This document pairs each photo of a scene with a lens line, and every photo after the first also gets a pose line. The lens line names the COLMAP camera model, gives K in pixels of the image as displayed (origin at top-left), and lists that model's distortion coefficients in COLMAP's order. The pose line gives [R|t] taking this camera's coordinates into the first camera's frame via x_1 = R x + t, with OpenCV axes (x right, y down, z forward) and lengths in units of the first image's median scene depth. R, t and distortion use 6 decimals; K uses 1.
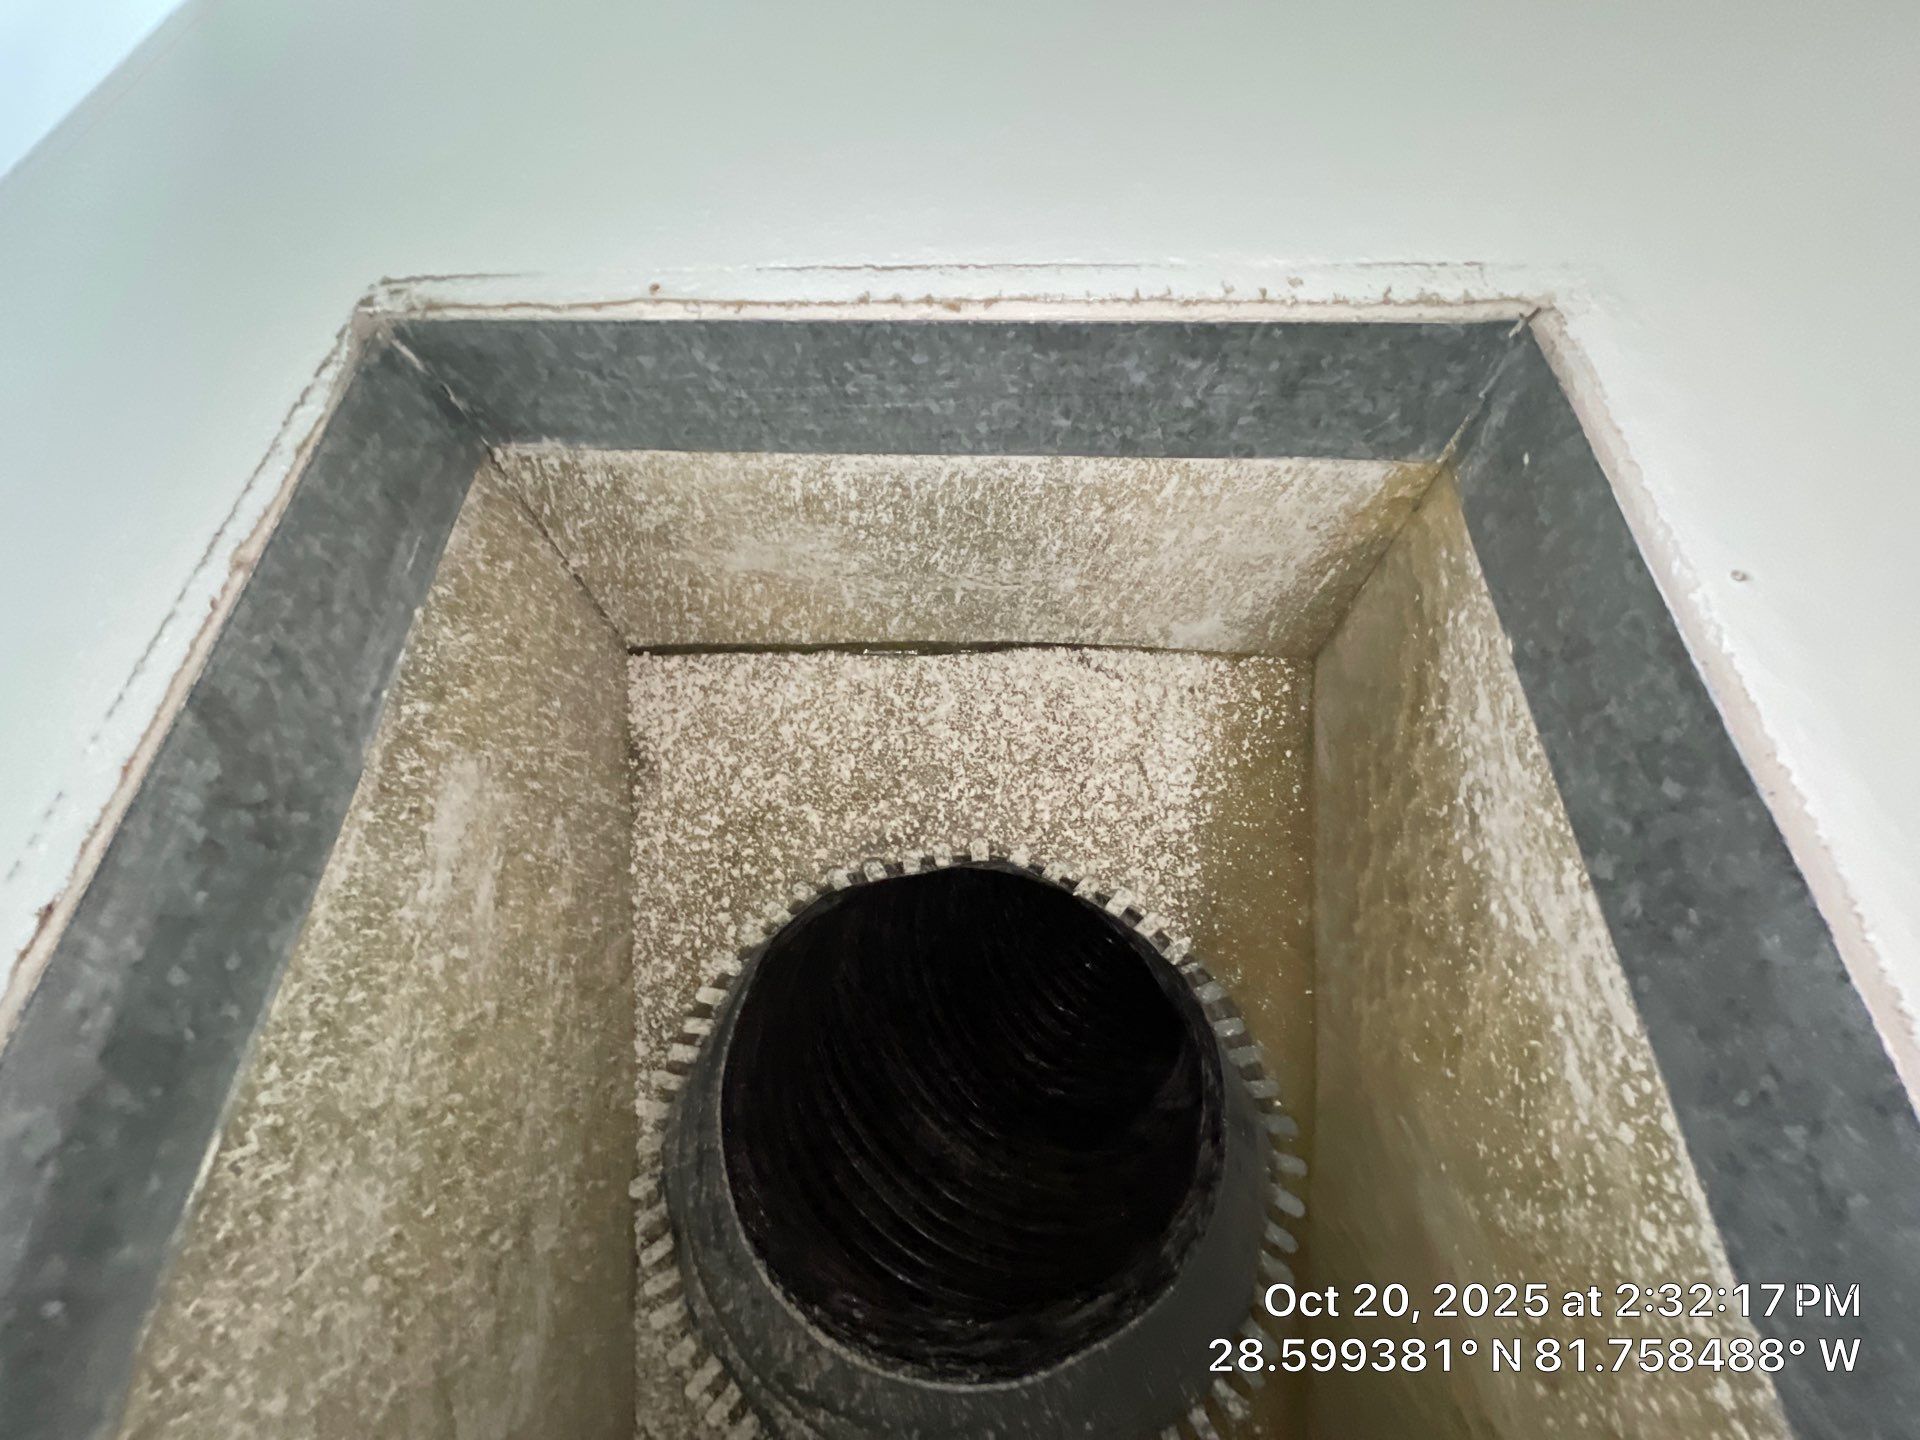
lens RADIAL K [[773.0, 0, 959.1], [0, 773.0, 715.8], [0, 0, 1]] dist [-0.001449, -0.000383]
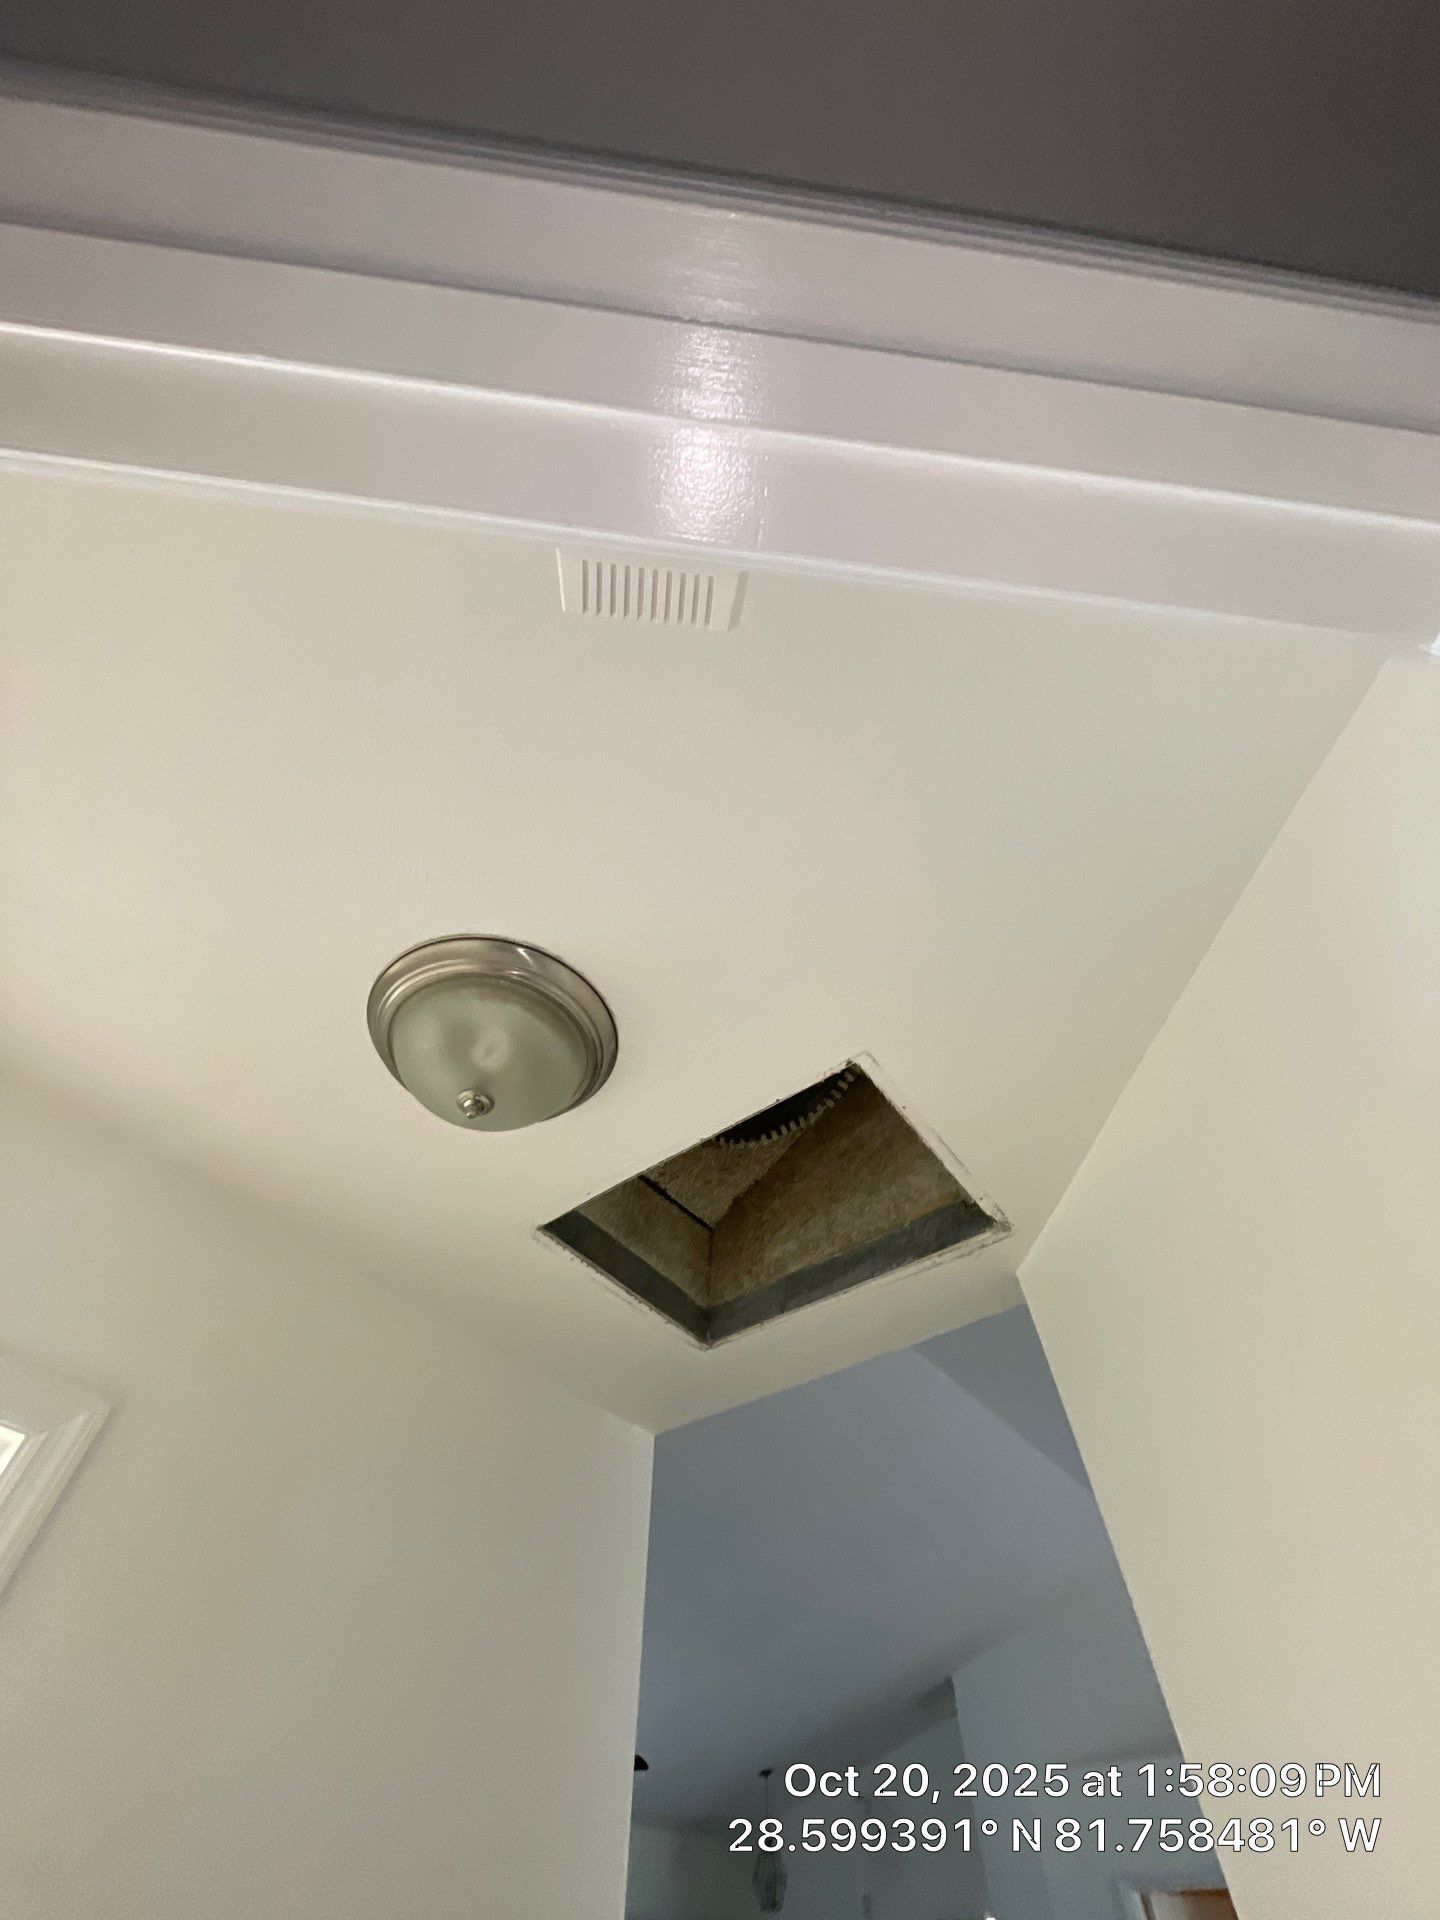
lens RADIAL K [[748.6, 0, 720.0], [0, 748.6, 960.0], [0, 0, 1]] dist [0.000058, -0.000057]
pose [[-0.621575, -0.659687, -0.422443, 1.580356], [0.709716, -0.702508, 0.052774, 0.555954], [-0.331584, -0.267012, 0.904852, -1.488788]]
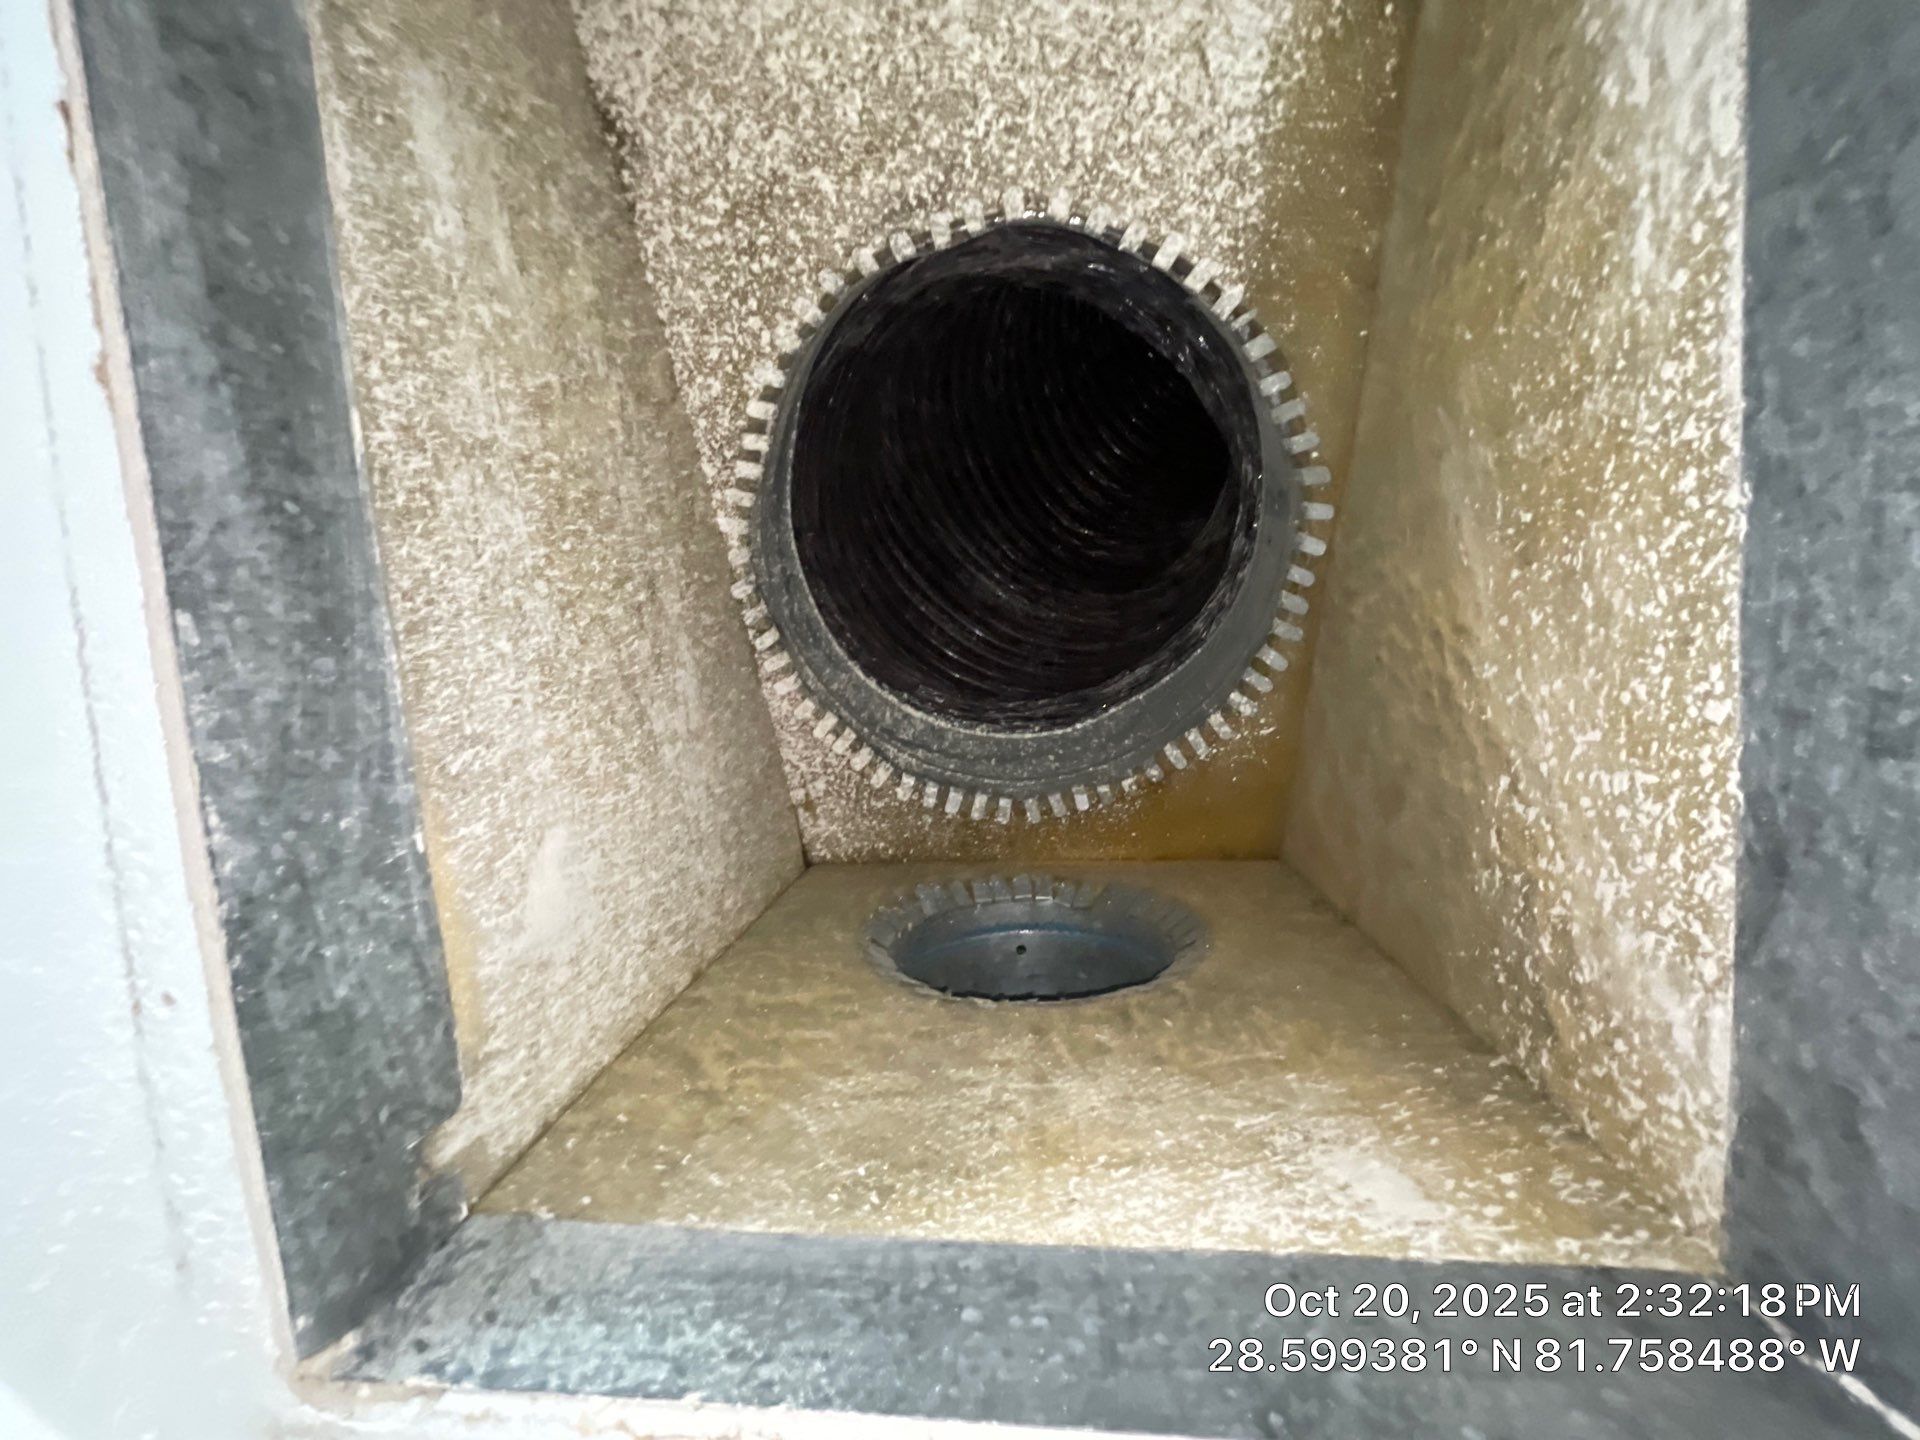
lens RADIAL K [[775.6, 0, 960.4], [0, 775.6, 713.2], [0, 0, 1]] dist [-0.000826, -0.000539]
pose [[0.994789, -0.074011, -0.070130, -0.016249], [0.099974, 0.843140, 0.528318, 0.189287], [0.020028, -0.532575, 0.846146, -0.080787]]
